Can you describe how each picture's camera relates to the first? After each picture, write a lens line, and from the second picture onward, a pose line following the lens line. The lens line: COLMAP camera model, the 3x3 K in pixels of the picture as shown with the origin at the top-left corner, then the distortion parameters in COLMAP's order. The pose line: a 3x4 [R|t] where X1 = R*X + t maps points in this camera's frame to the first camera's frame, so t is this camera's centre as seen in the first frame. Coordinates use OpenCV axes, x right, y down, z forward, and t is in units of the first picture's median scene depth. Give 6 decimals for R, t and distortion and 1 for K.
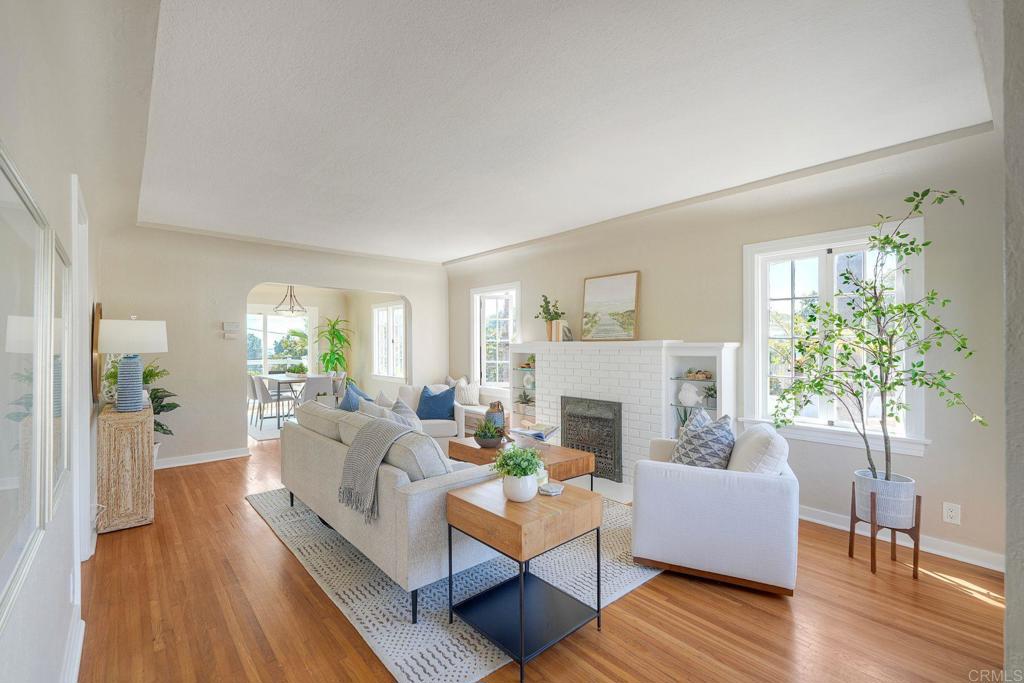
lens RADIAL K [[452.4, 0, 514.5], [0, 452.4, 344.4], [0, 0, 1]] dist [-0.004068, 0.000013]
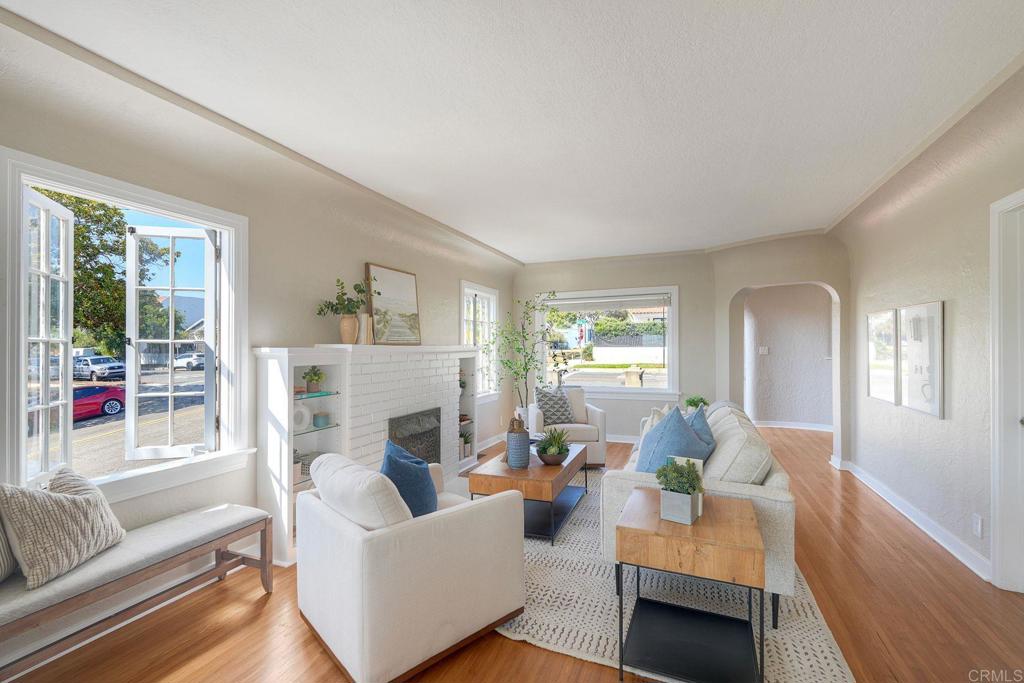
lens RADIAL K [[452.4, 0, 505.9], [0, 452.4, 341.8], [0, 0, 1]] dist [-0.004068, 0.000013]
pose [[-0.450125, 0.012549, 0.892877, -0.664959], [0.002803, 0.999916, -0.012641, -0.002452], [-0.892961, -0.003188, -0.450123, 1.211060]]
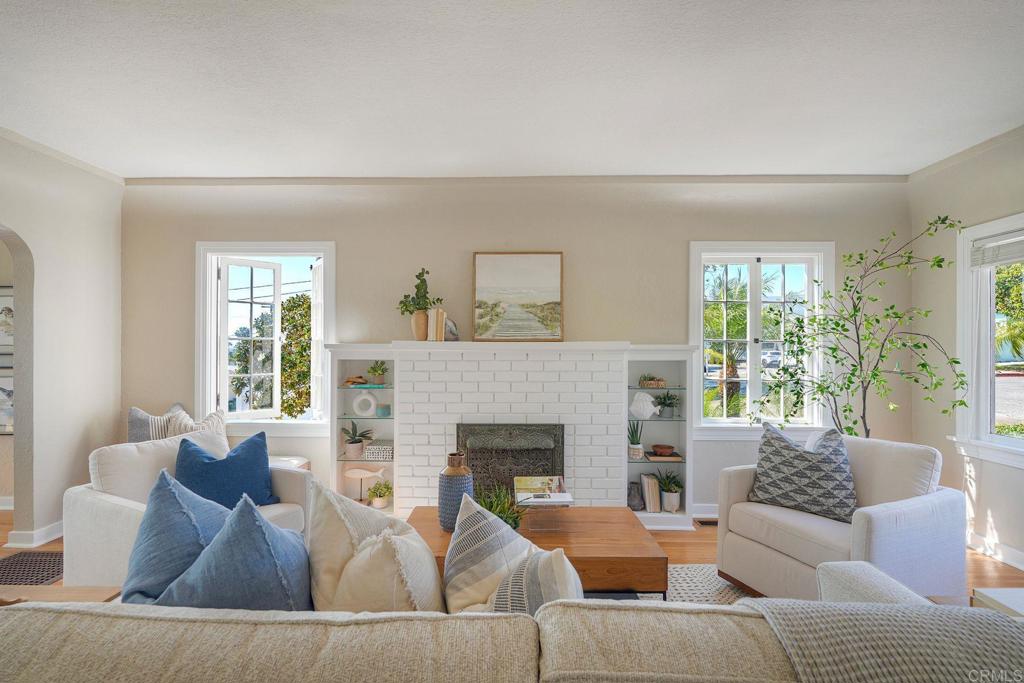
lens RADIAL K [[452.4, 0, 509.9], [0, 452.4, 343.8], [0, 0, 1]] dist [-0.004068, 0.000013]
pose [[0.668377, 0.004943, 0.743807, -0.351183], [-0.004967, 0.999985, -0.002183, -0.002241], [-0.743806, -0.002236, 0.668391, 0.520958]]
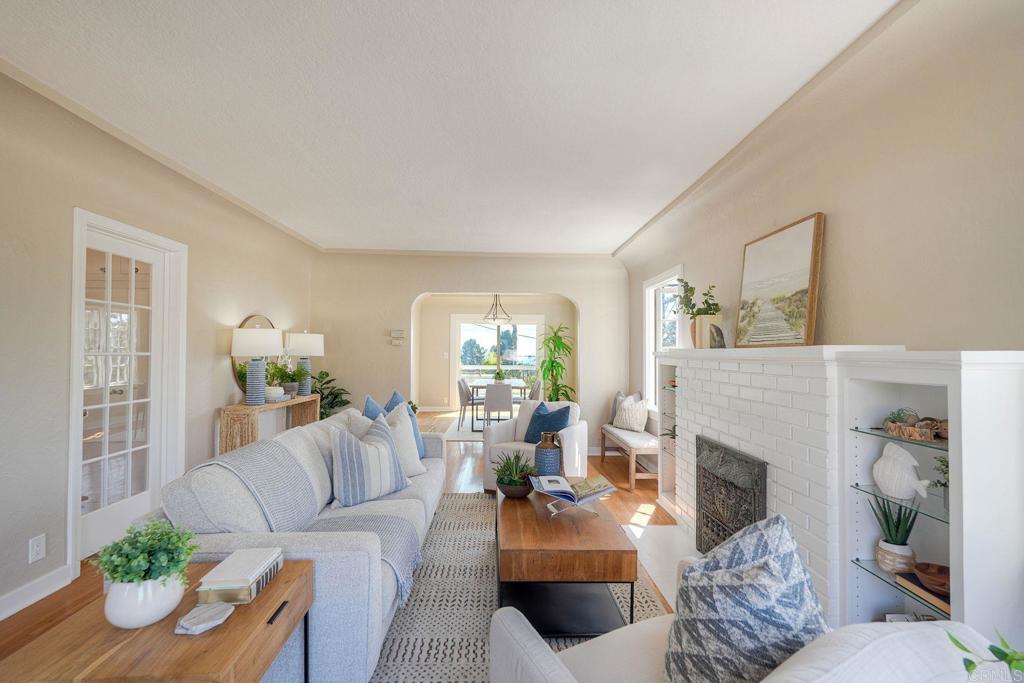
lens RADIAL K [[452.4, 0, 510.3], [0, 452.4, 340.8], [0, 0, 1]] dist [-0.004068, 0.000013]
pose [[0.772092, -0.006750, -0.635475, 0.315783], [-0.010730, 0.999663, -0.023654, 0.000386], [0.635420, 0.025081, 0.771759, 0.360298]]
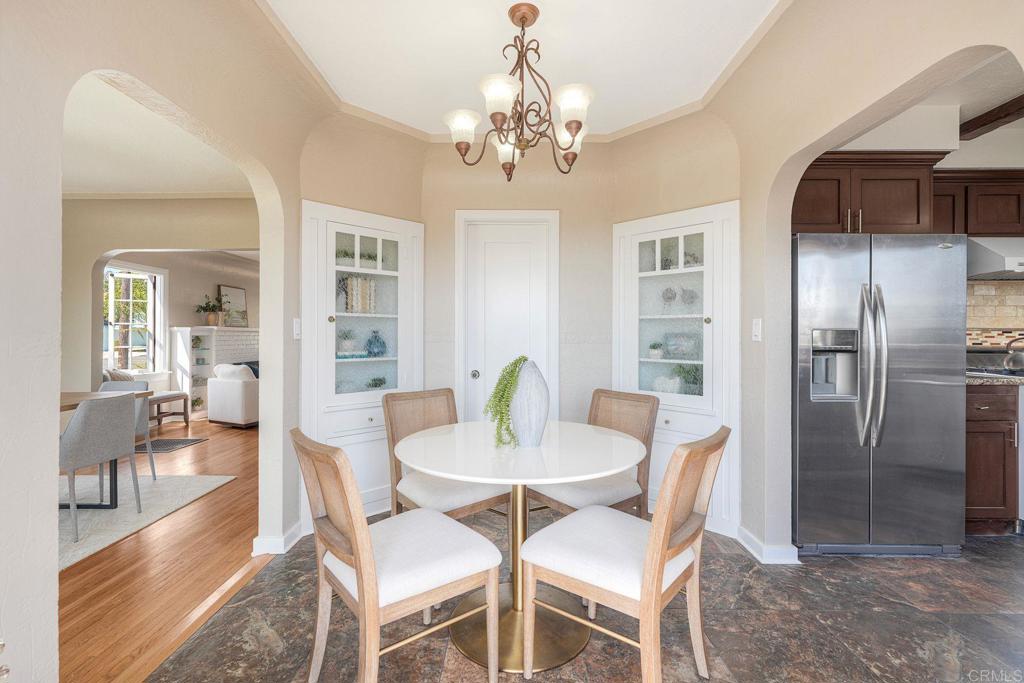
lens RADIAL K [[452.4, 0, 511.0], [0, 452.4, 337.2], [0, 0, 1]] dist [-0.004068, 0.000013]
pose [[-0.757144, -0.005629, 0.653224, -1.619758], [-0.003700, 0.999984, 0.004329, 0.016951], [-0.653238, 0.000860, -0.757152, 1.590283]]
